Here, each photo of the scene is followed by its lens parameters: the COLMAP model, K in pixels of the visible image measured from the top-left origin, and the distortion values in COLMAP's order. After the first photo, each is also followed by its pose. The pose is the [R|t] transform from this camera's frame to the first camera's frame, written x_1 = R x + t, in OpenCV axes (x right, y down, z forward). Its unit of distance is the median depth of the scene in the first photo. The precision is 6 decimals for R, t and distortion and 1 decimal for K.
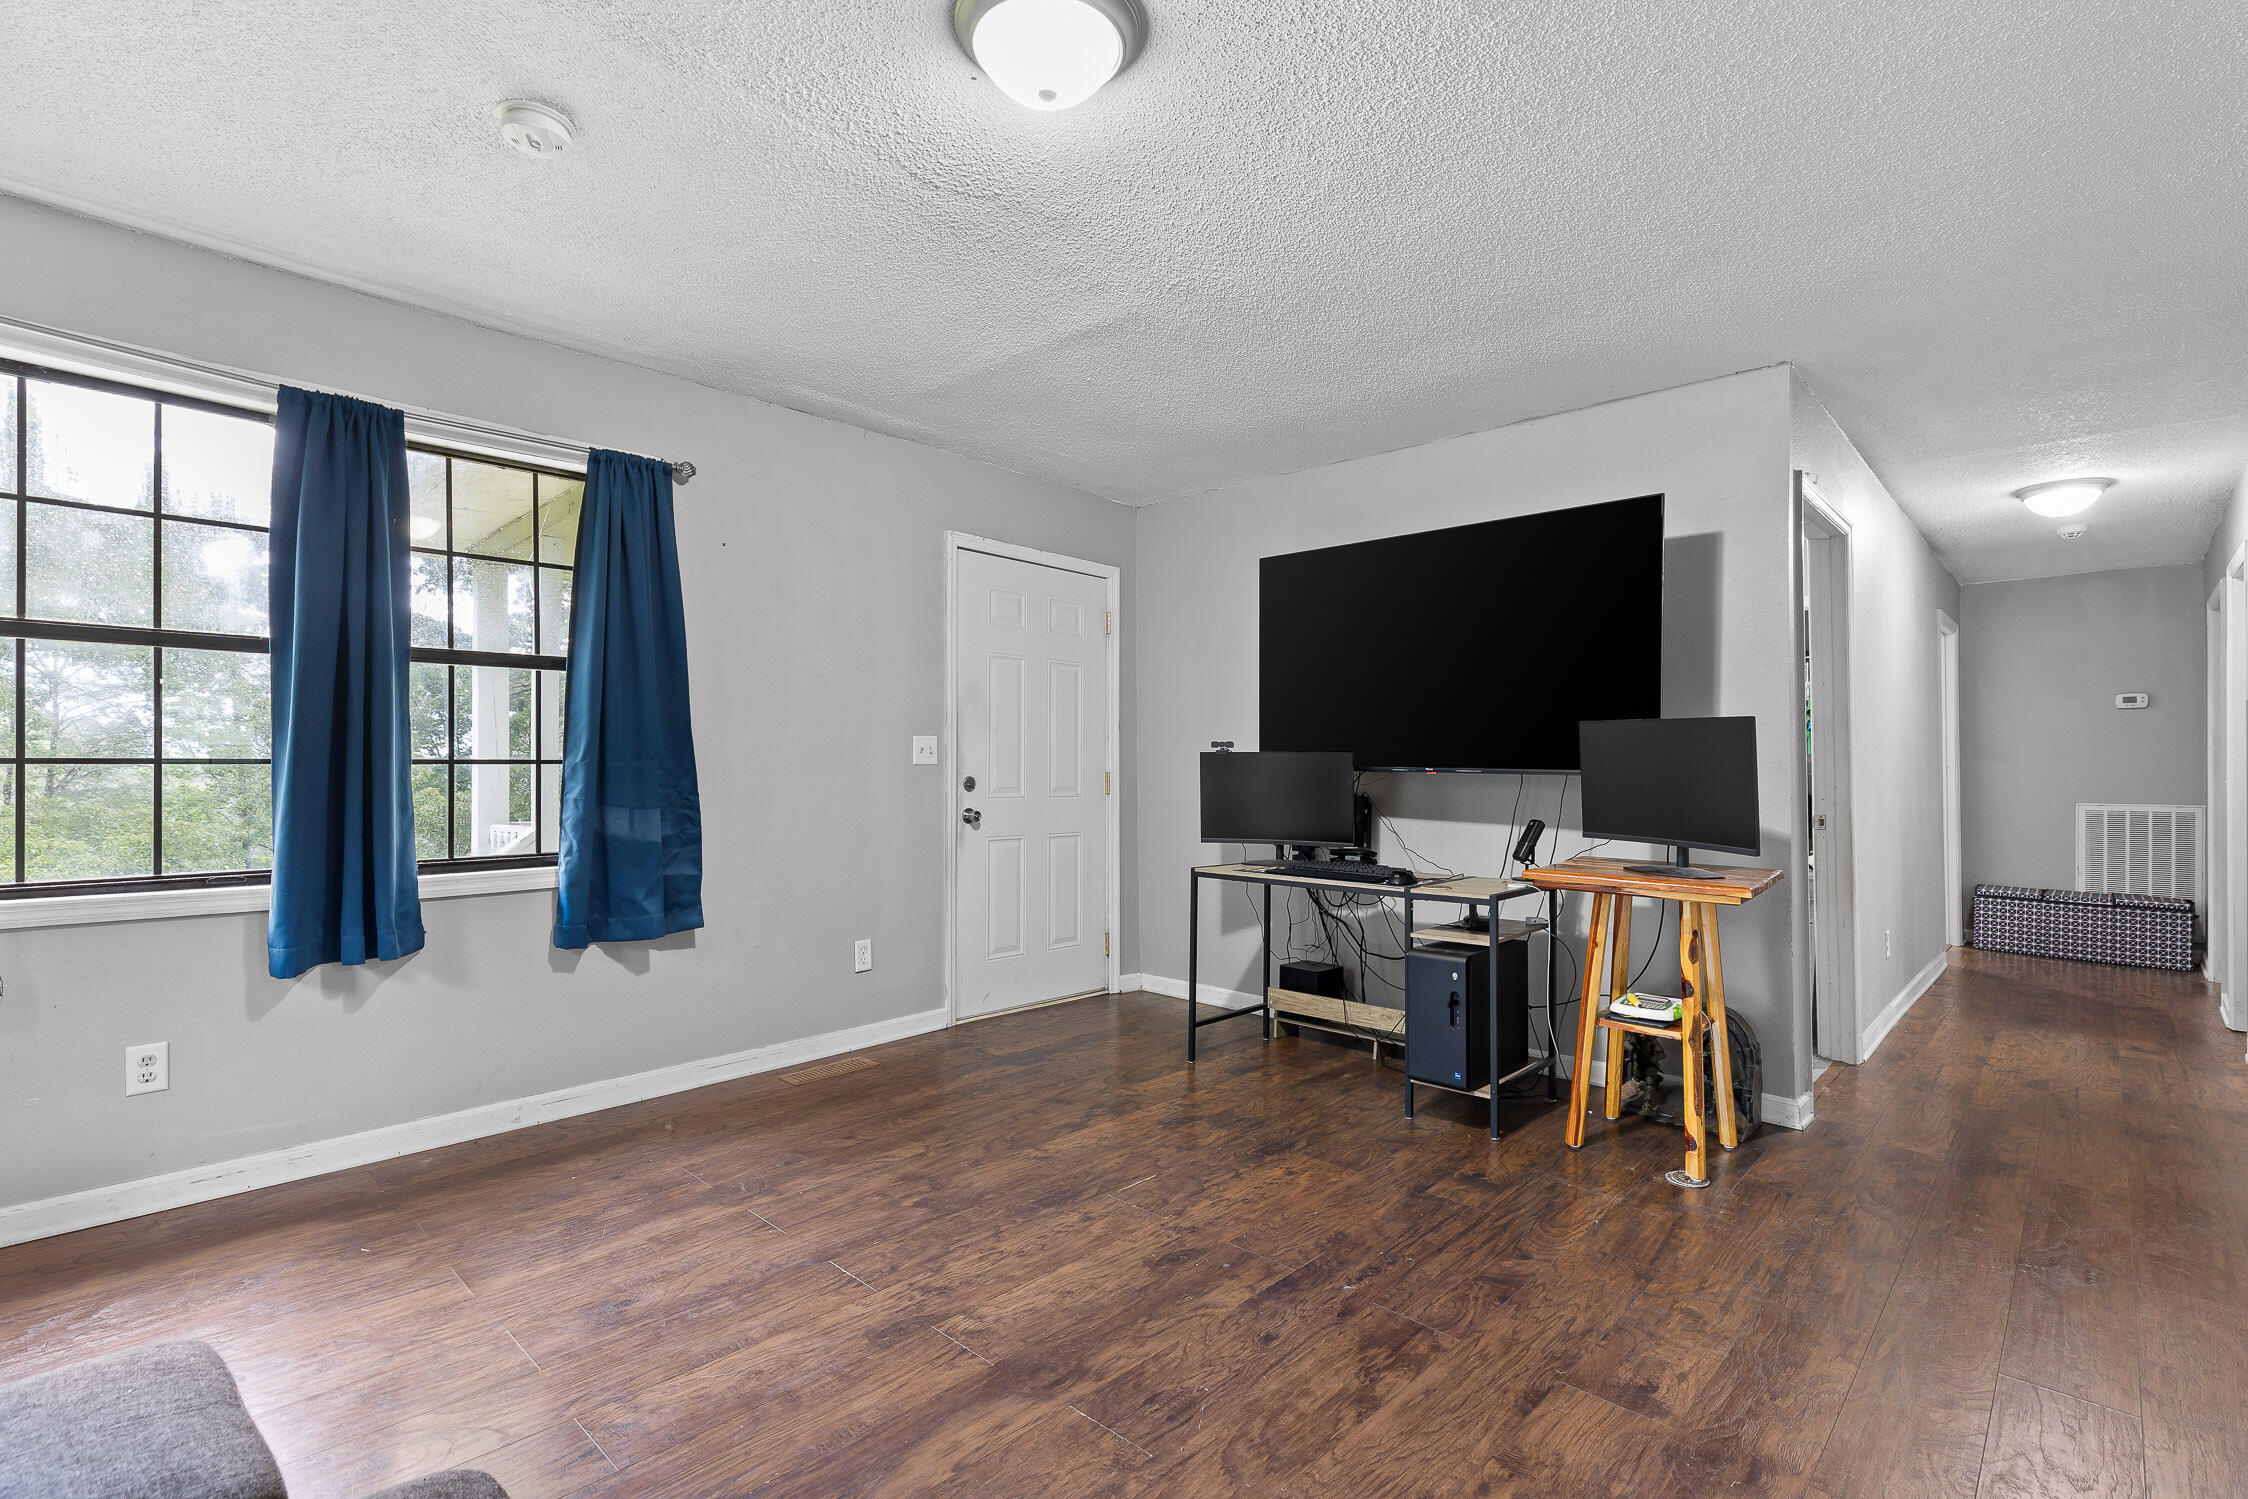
lens RADIAL K [[1027.1, 0, 1122.4], [0, 1027.1, 758.0], [0, 0, 1]] dist [0.003957, 0.000349]
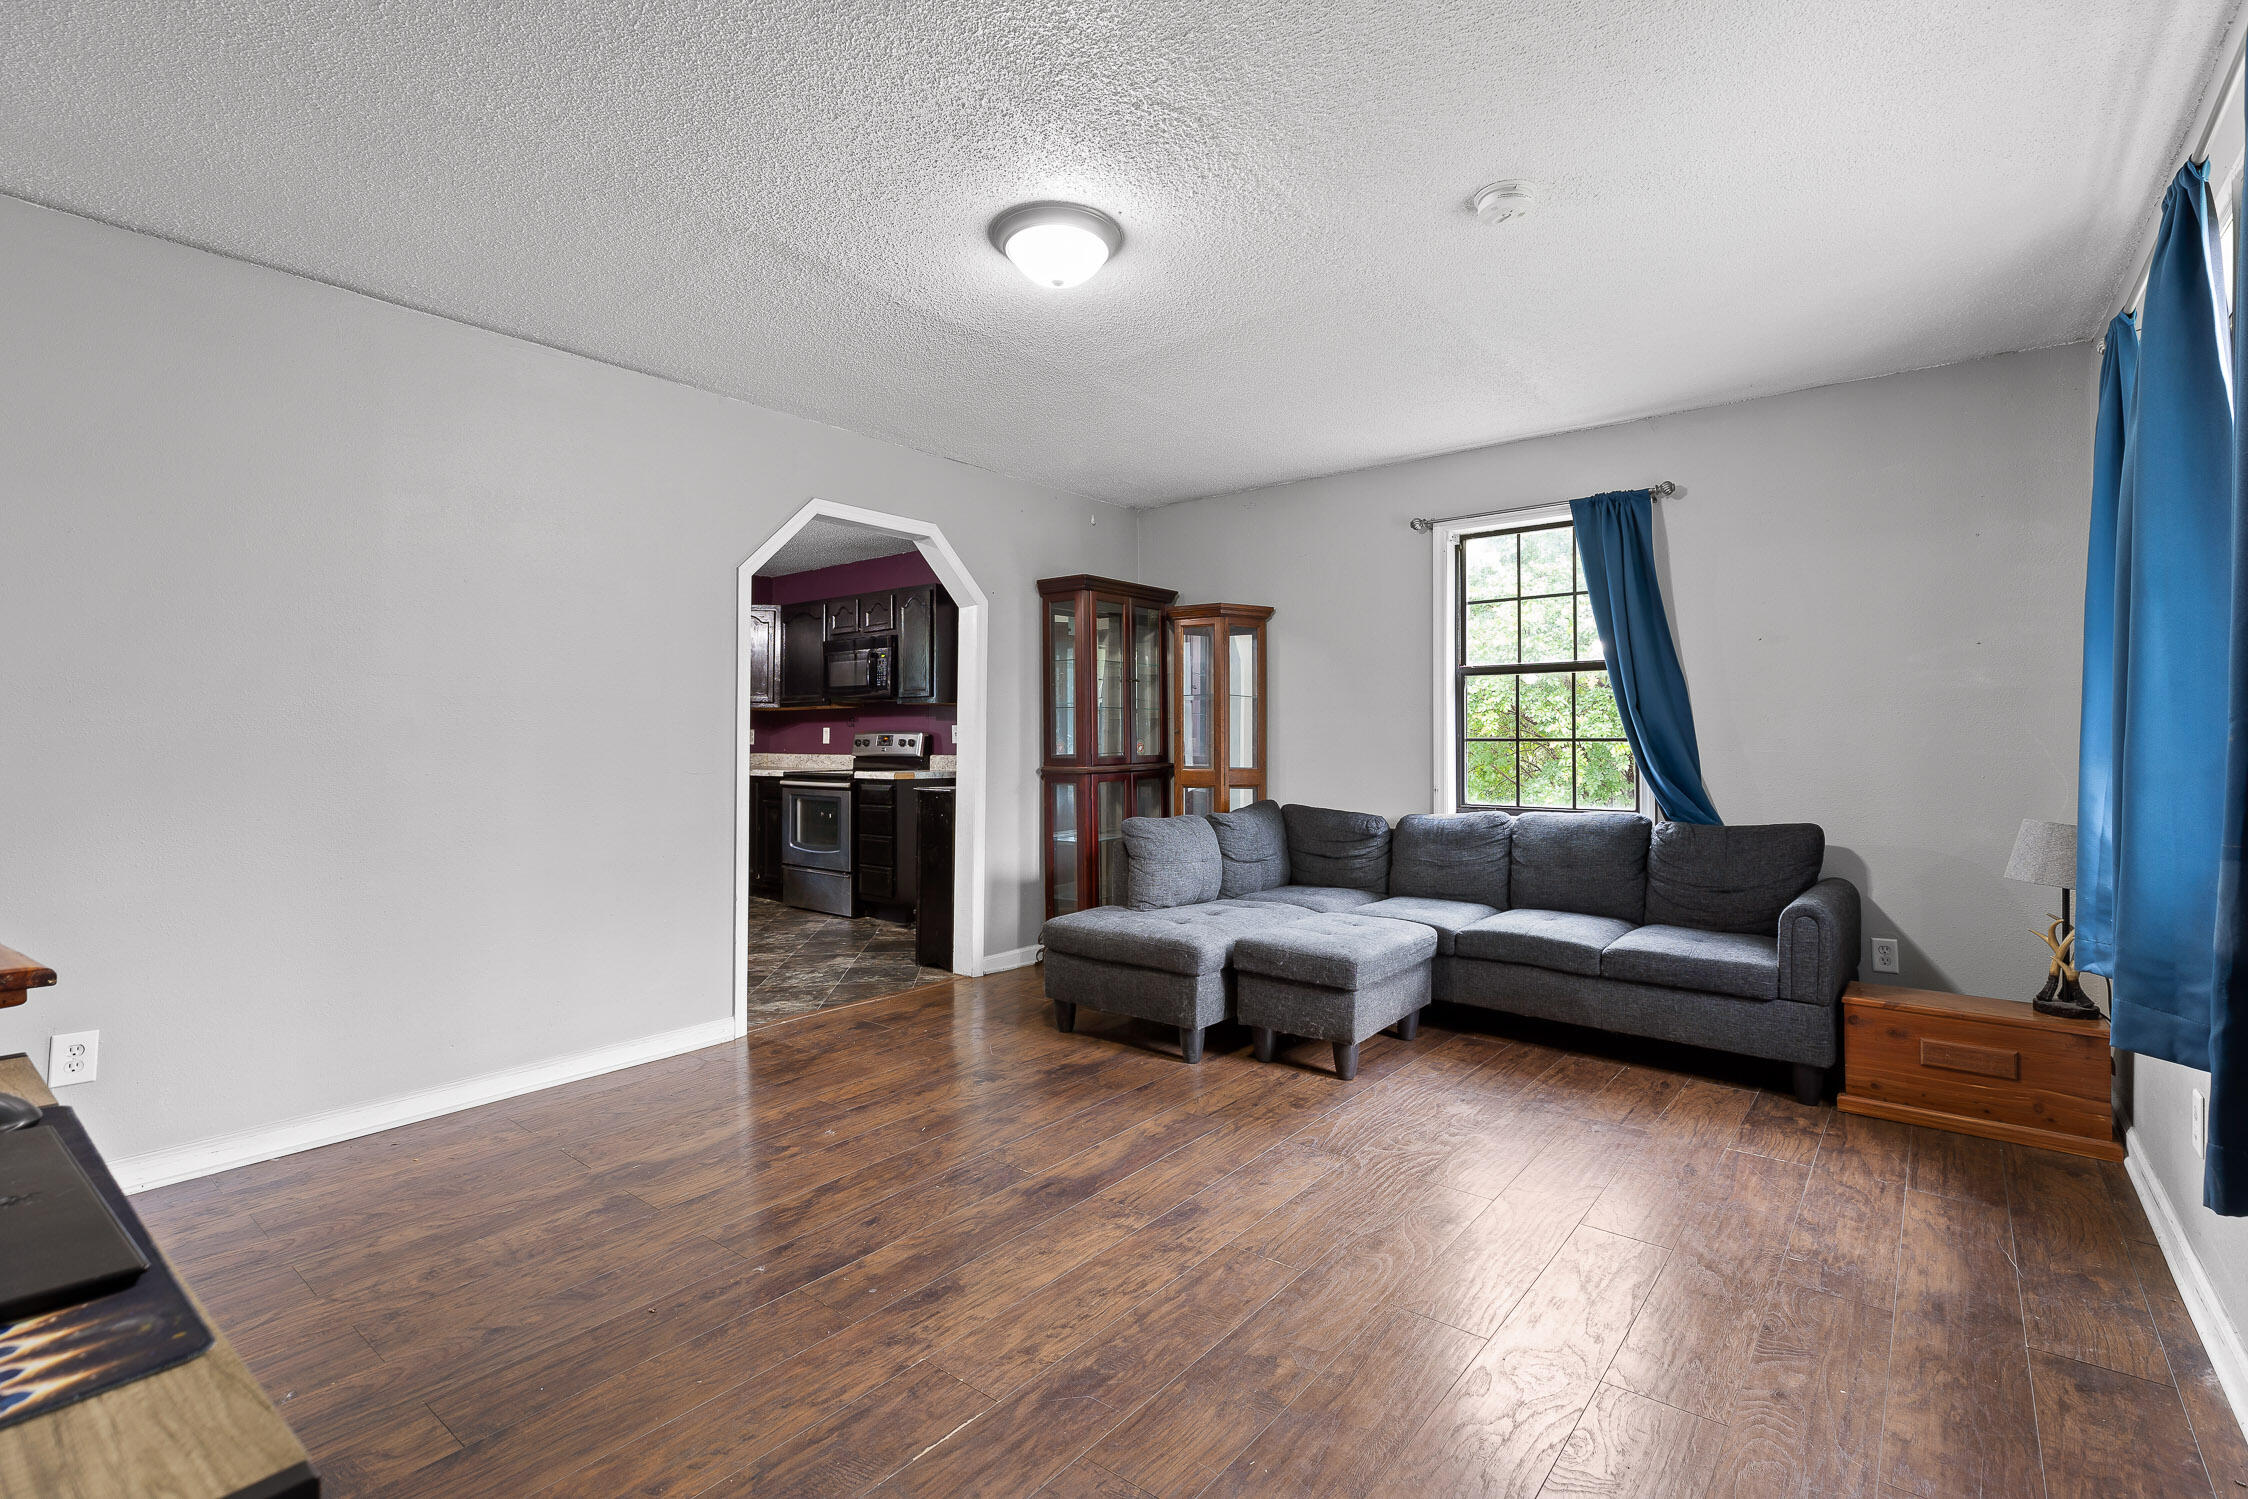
lens RADIAL K [[1027.1, 0, 1113.7], [0, 1027.1, 759.0], [0, 0, 1]] dist [0.003957, 0.000349]
pose [[-0.997461, -0.001820, -0.071185, -0.048346], [-0.002026, 0.999994, 0.002815, 0.023148], [0.071180, 0.002953, -0.997459, 2.041436]]
